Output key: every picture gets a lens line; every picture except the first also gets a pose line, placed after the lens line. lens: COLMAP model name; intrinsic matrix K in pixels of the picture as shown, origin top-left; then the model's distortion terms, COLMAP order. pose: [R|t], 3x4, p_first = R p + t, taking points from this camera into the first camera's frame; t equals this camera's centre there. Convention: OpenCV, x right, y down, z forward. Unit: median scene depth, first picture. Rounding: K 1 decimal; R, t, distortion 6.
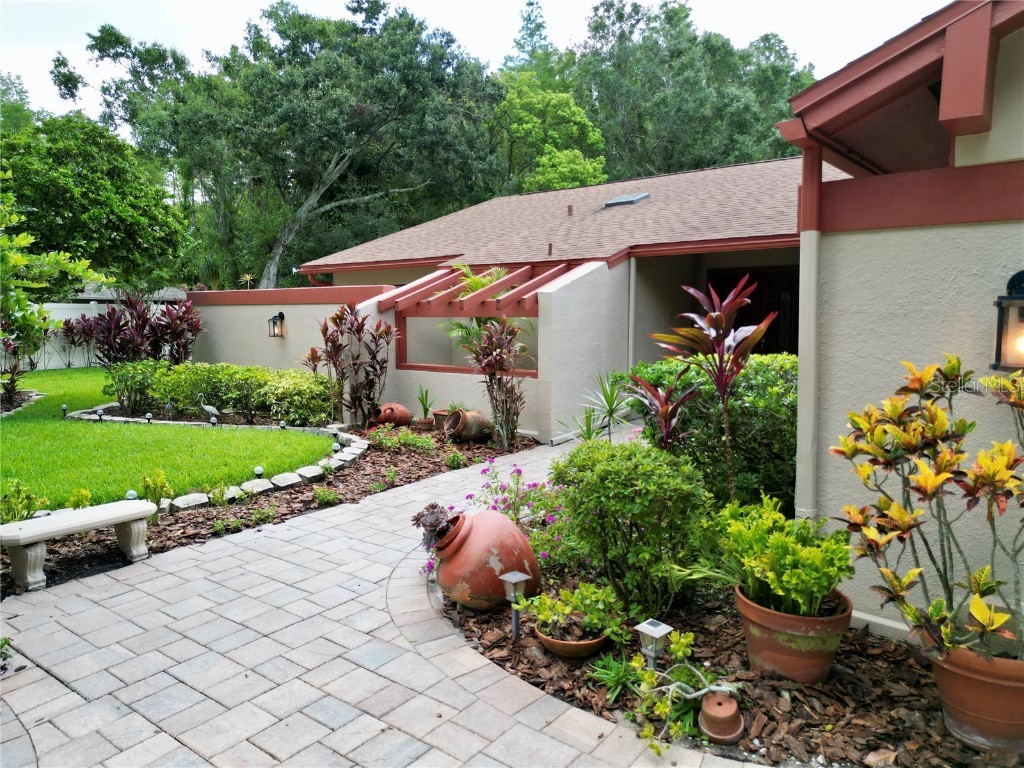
lens RADIAL K [[719.9, 0, 512.0], [0, 719.9, 384.0], [0, 0, 1]] dist [0.045438, -0.007340]
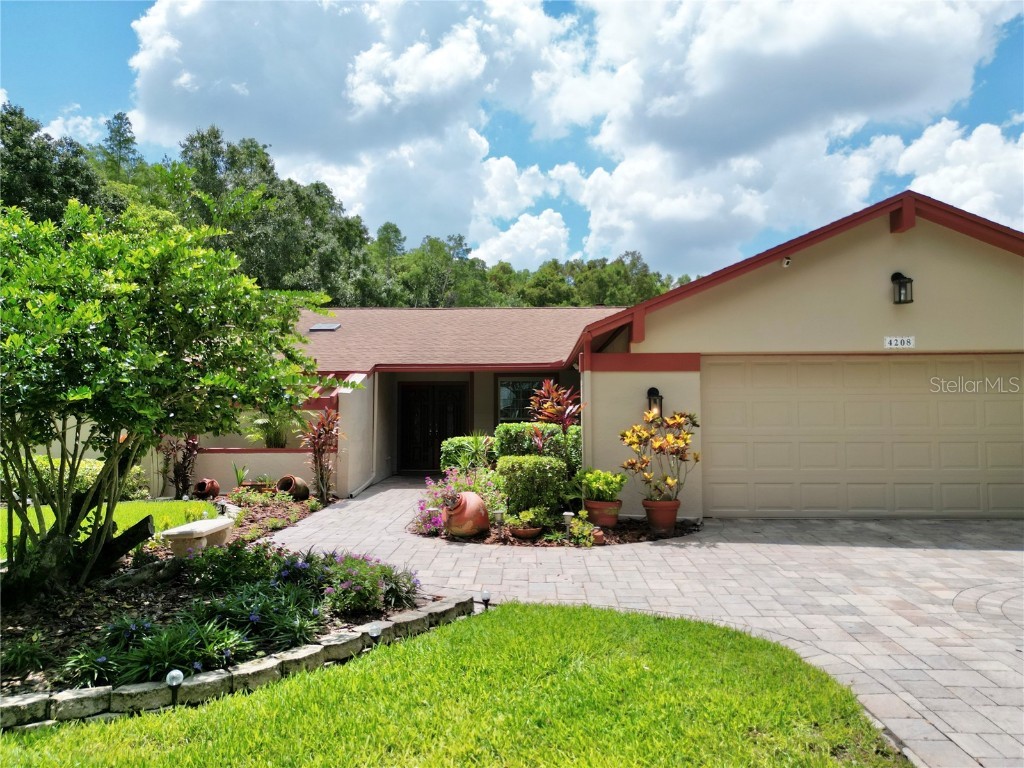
lens RADIAL K [[719.9, 0, 512.0], [0, 719.9, 384.0], [0, 0, 1]] dist [0.045438, -0.007340]
pose [[0.809358, 0.038877, 0.586028, -0.480512], [0.053868, 0.988687, -0.139985, 0.068655], [-0.584841, 0.144866, 0.798107, -0.333079]]
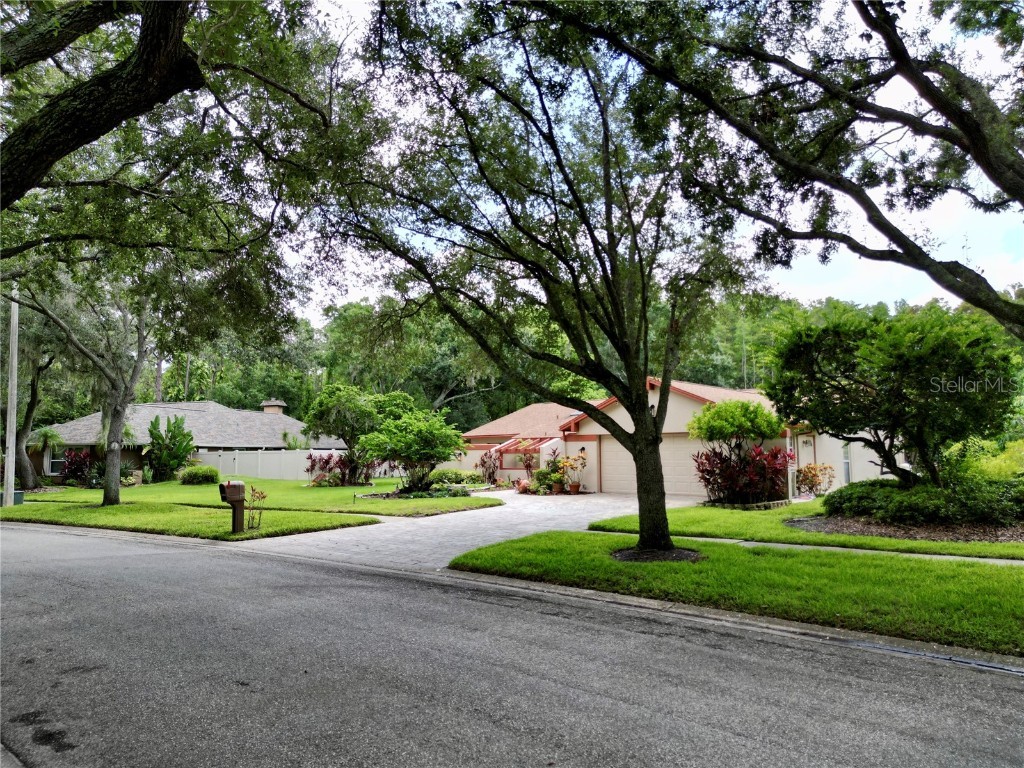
lens RADIAL K [[719.9, 0, 512.0], [0, 719.9, 384.0], [0, 0, 1]] dist [0.045438, -0.007340]
pose [[0.997164, -0.008006, -0.074836, 0.154170], [-0.007306, 0.979336, -0.202107, 0.274129], [0.074908, 0.202081, 0.976500, -2.407677]]
